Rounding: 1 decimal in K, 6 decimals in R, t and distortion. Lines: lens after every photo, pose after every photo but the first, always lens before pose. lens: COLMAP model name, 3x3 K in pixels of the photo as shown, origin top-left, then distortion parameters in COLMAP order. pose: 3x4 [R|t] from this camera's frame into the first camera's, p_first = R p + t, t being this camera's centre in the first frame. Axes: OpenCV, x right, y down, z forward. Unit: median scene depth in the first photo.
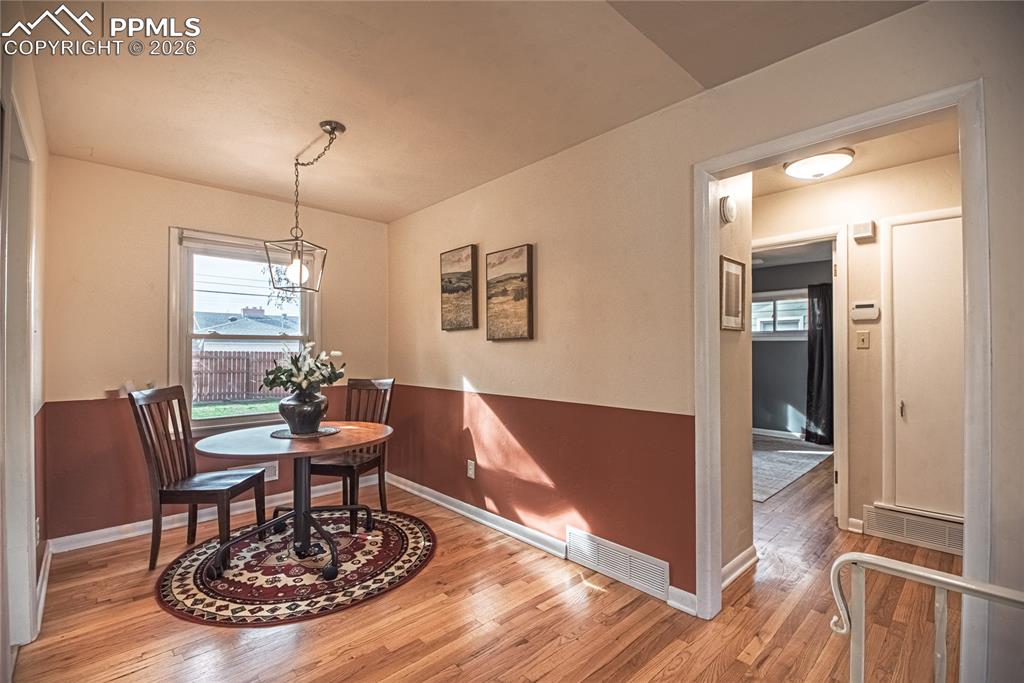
lens RADIAL K [[448.7, 0, 512.0], [0, 448.7, 349.4], [0, 0, 1]] dist [-0.003397, -0.000879]
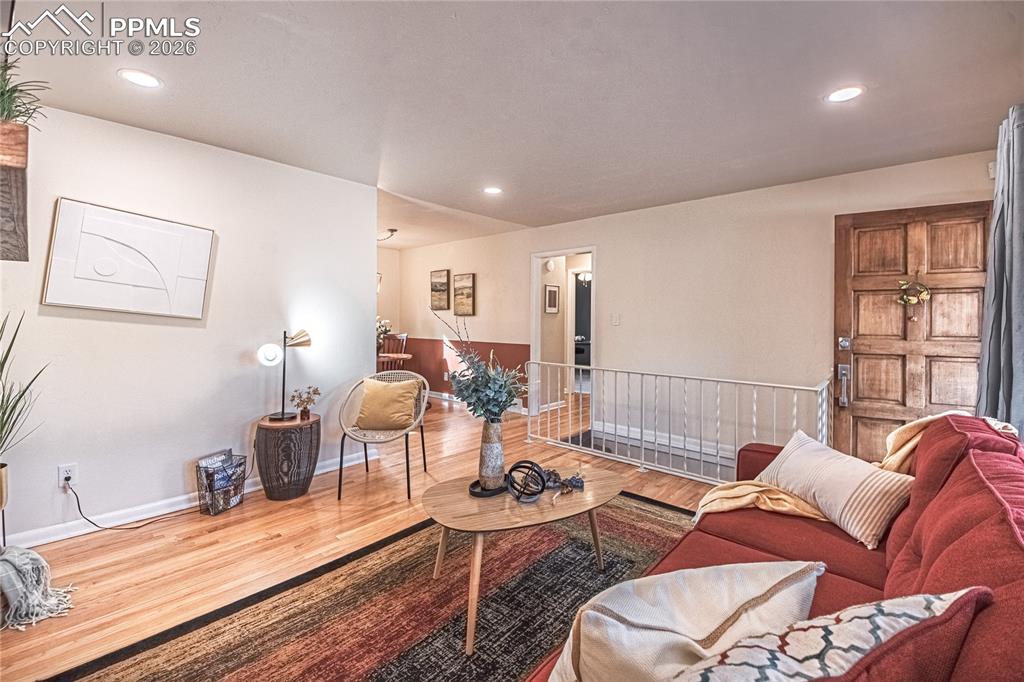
lens RADIAL K [[434.4, 0, 522.6], [0, 434.4, 318.2], [0, 0, 1]] dist [0.000641, 0.000011]
pose [[0.994413, 0.007879, 0.105265, 0.056960], [-0.007951, 0.999968, 0.000259, -0.011792], [-0.105260, -0.001095, 0.994444, -1.207402]]
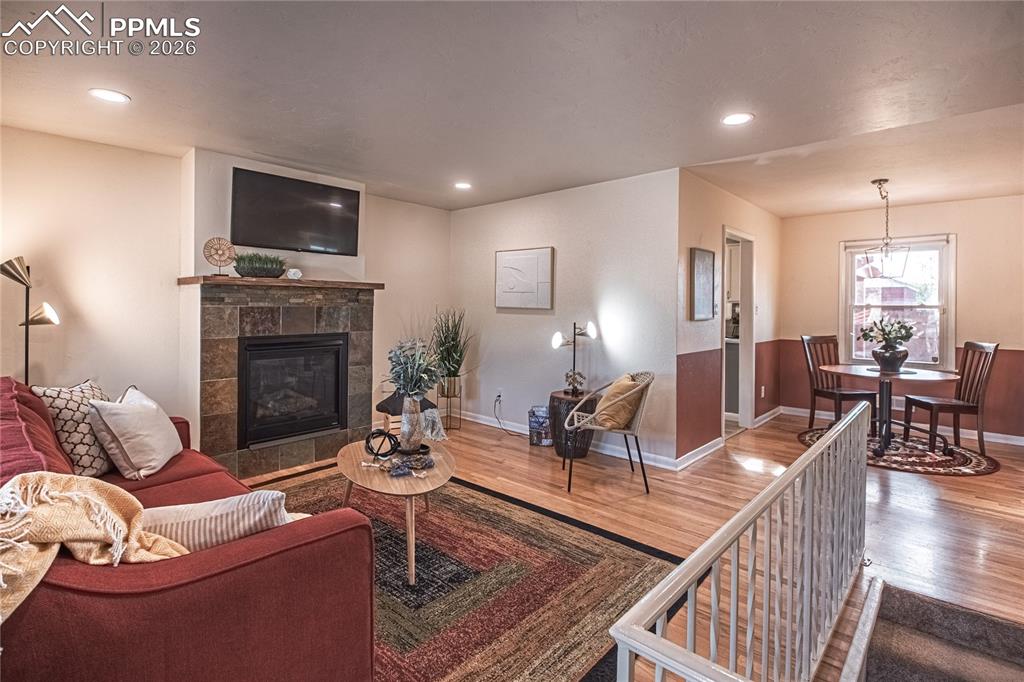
lens RADIAL K [[491.7, 0, 517.9], [0, 491.7, 309.8], [0, 0, 1]] dist [-0.001730, -0.000431]
pose [[0.085109, 0.008022, -0.996339, 1.052133], [-0.008286, 0.999939, 0.007343, -0.023608], [0.996337, 0.007631, 0.085170, -0.387602]]
